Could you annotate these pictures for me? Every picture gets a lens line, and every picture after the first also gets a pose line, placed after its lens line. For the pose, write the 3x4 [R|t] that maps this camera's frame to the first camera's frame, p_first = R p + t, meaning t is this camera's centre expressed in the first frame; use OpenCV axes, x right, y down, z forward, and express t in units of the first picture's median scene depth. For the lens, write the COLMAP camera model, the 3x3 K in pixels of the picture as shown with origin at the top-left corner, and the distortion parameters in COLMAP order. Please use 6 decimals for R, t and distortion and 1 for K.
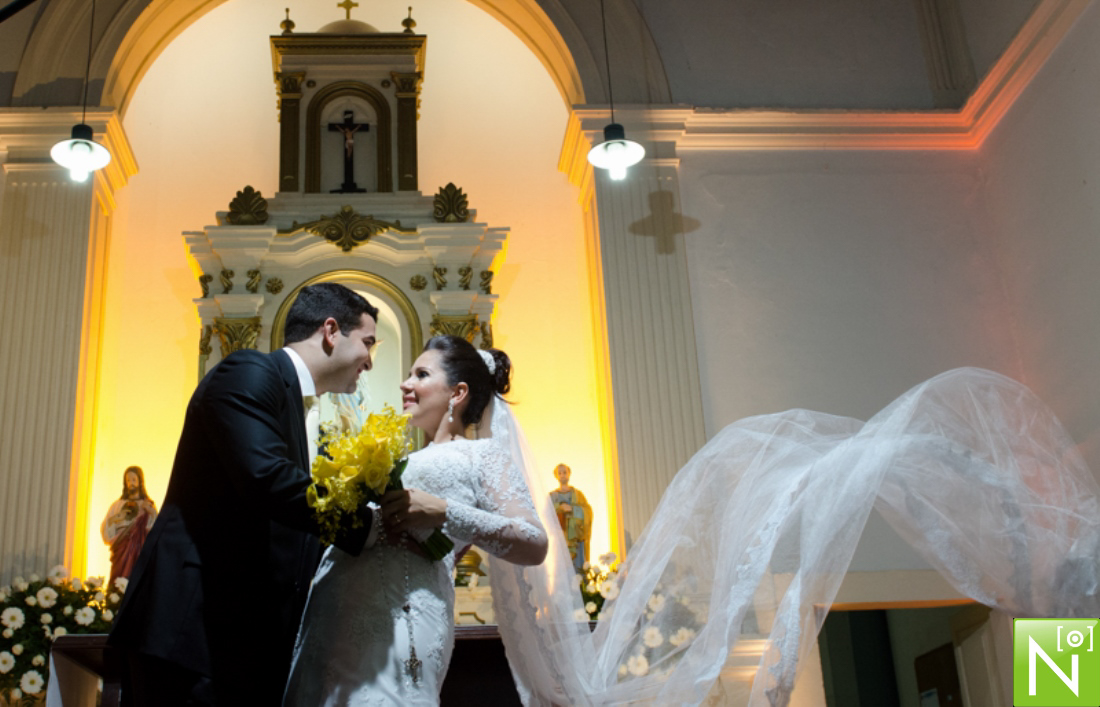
lens RADIAL K [[1291.0, 0, 462.5], [0, 1291.0, 352.1], [0, 0, 1]] dist [-0.048187, 0.026793]
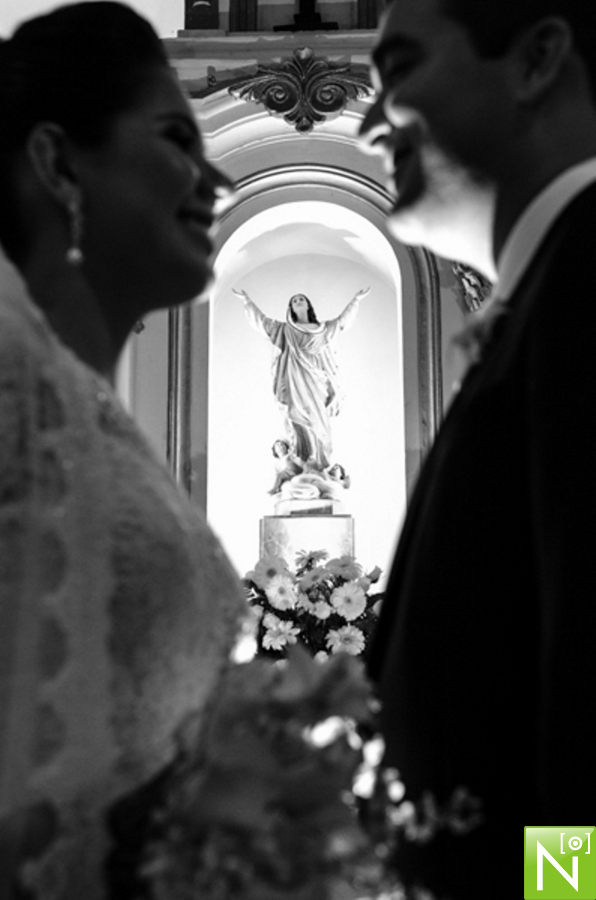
lens RADIAL K [[1818.9, 0, 298.0], [0, 1818.9, 450.0], [0, 0, 1]] dist [0.041295, 0.045182]
pose [[0.995844, 0.002999, -0.091021, -0.020095], [0.003027, 0.997815, 0.066000, 0.008051], [0.091020, -0.066001, 0.993660, 0.206925]]
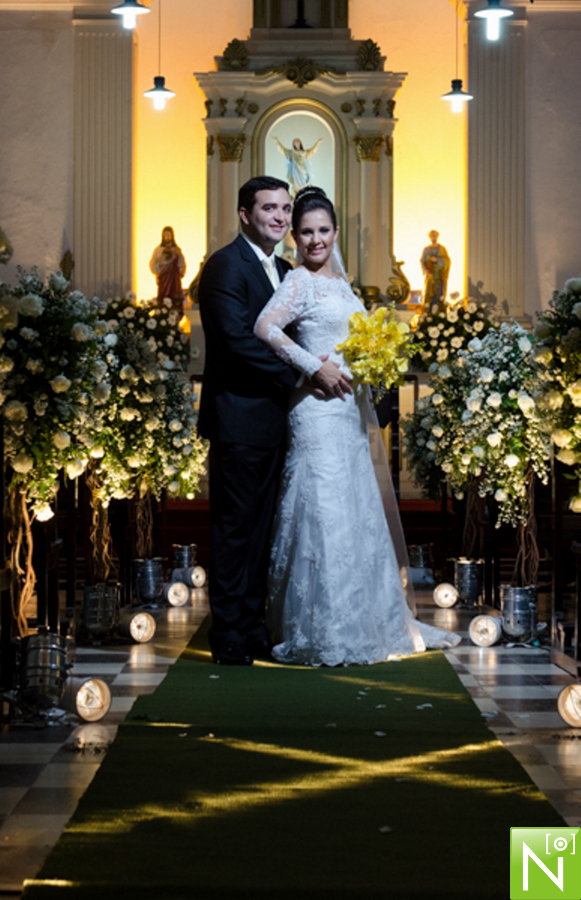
lens RADIAL K [[2070.8, 0, 290.5], [0, 2070.8, 450.0], [0, 0, 1]] dist [0.008081, 0.185269]
pose [[0.997651, 0.037902, -0.057067, 0.055968], [-0.013791, 0.927069, 0.374636, -0.605082], [0.067104, -0.372969, 0.925414, -1.450715]]
